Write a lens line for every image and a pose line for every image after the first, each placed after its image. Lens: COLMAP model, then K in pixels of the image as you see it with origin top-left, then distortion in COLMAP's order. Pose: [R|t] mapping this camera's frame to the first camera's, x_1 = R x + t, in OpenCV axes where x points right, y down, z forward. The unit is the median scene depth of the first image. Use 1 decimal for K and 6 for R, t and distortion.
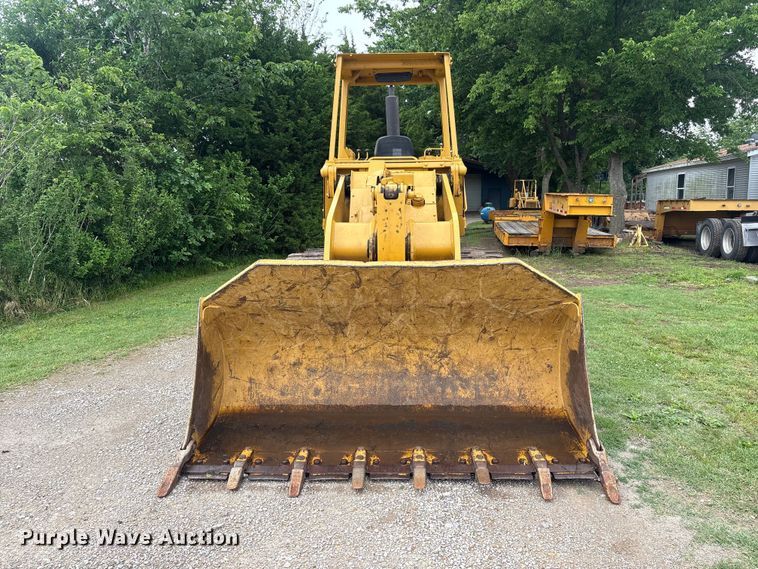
lens RADIAL K [[574.5, 0, 378.7], [0, 574.5, 280.7], [0, 0, 1]] dist [0.061813, -0.078124]
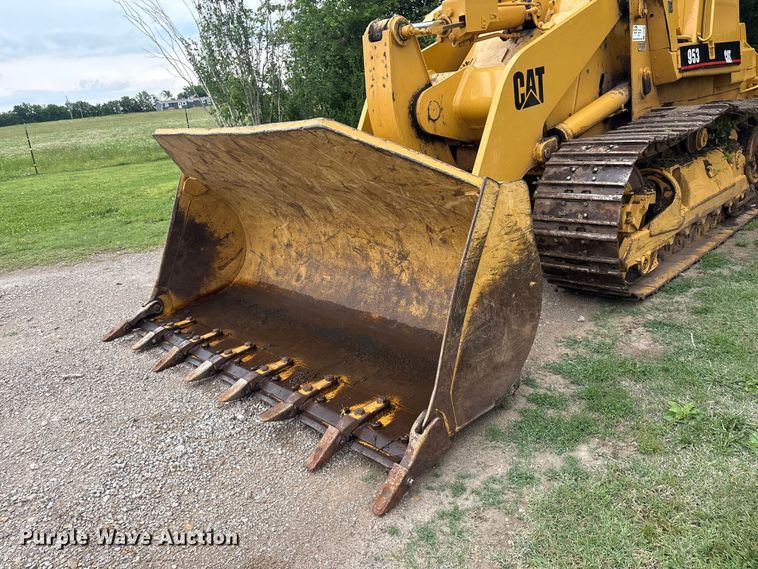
lens RADIAL K [[574.5, 0, 375.3], [0, 574.5, 271.7], [0, 0, 1]] dist [0.061813, -0.078124]
pose [[0.710009, 0.146806, -0.688720, 0.608595], [-0.004232, 0.978900, 0.204297, -0.004736], [0.704179, -0.142138, 0.695649, 0.448408]]
